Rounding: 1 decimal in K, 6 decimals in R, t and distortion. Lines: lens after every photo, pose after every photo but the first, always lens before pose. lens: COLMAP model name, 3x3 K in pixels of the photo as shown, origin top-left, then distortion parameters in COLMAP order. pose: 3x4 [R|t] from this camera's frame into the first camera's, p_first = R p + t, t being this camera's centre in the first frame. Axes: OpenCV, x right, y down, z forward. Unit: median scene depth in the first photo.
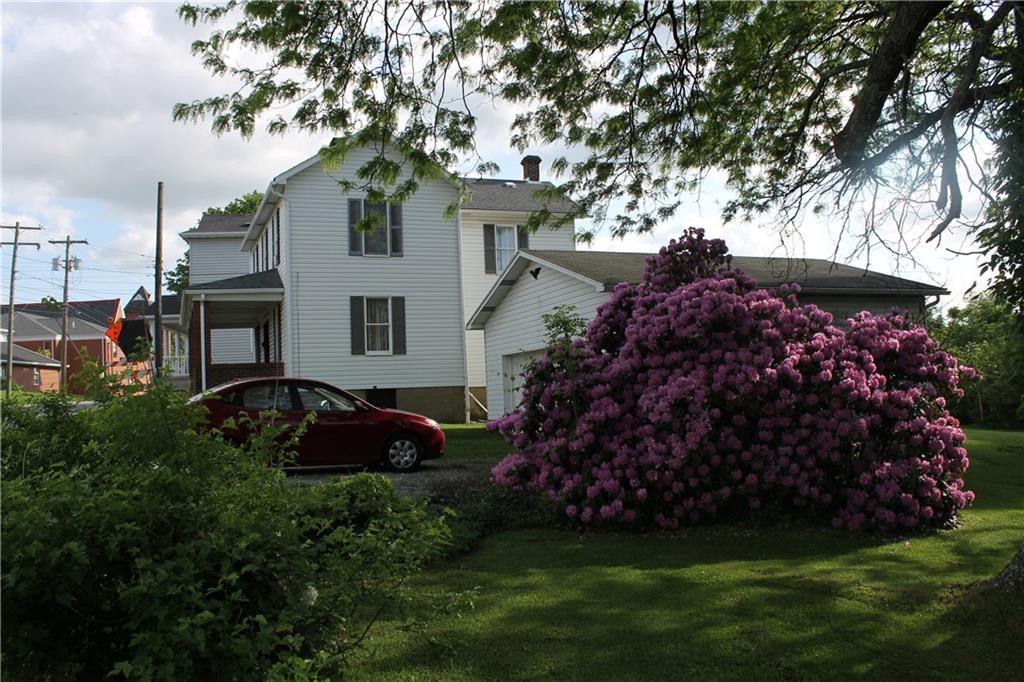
lens RADIAL K [[952.0, 0, 512.0], [0, 952.0, 341.0], [0, 0, 1]] dist [-0.009444, -0.000296]
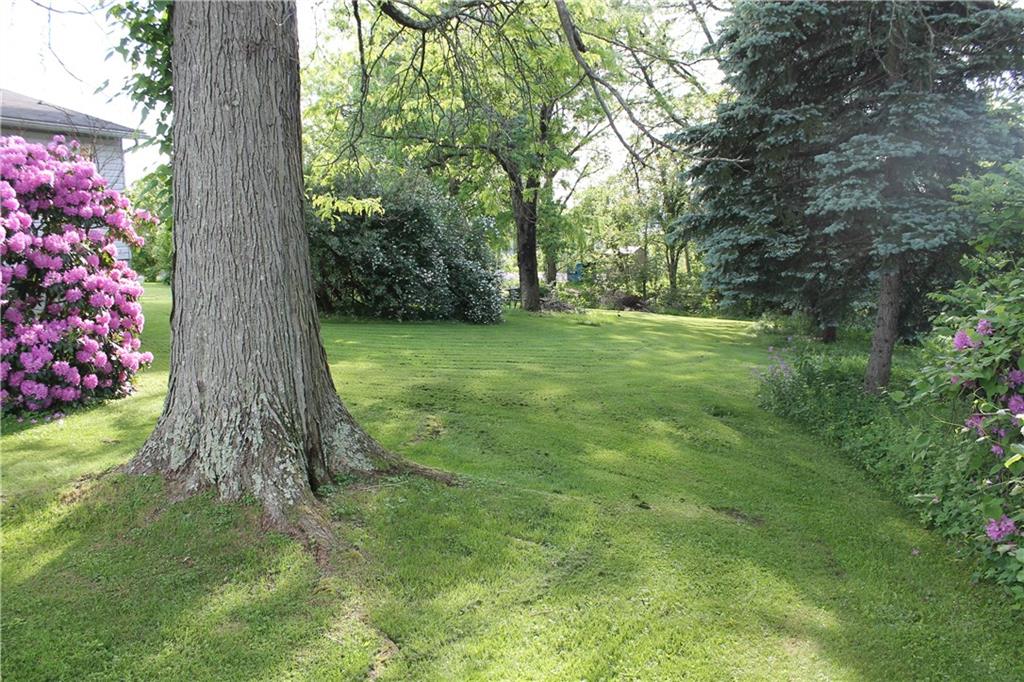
lens RADIAL K [[952.0, 0, 512.0], [0, 952.0, 341.0], [0, 0, 1]] dist [-0.009444, -0.000296]
pose [[0.724909, -0.070574, 0.685220, 0.136837], [-0.026825, 0.991091, 0.130456, 0.026965], [-0.688322, -0.112950, 0.716557, 0.154409]]
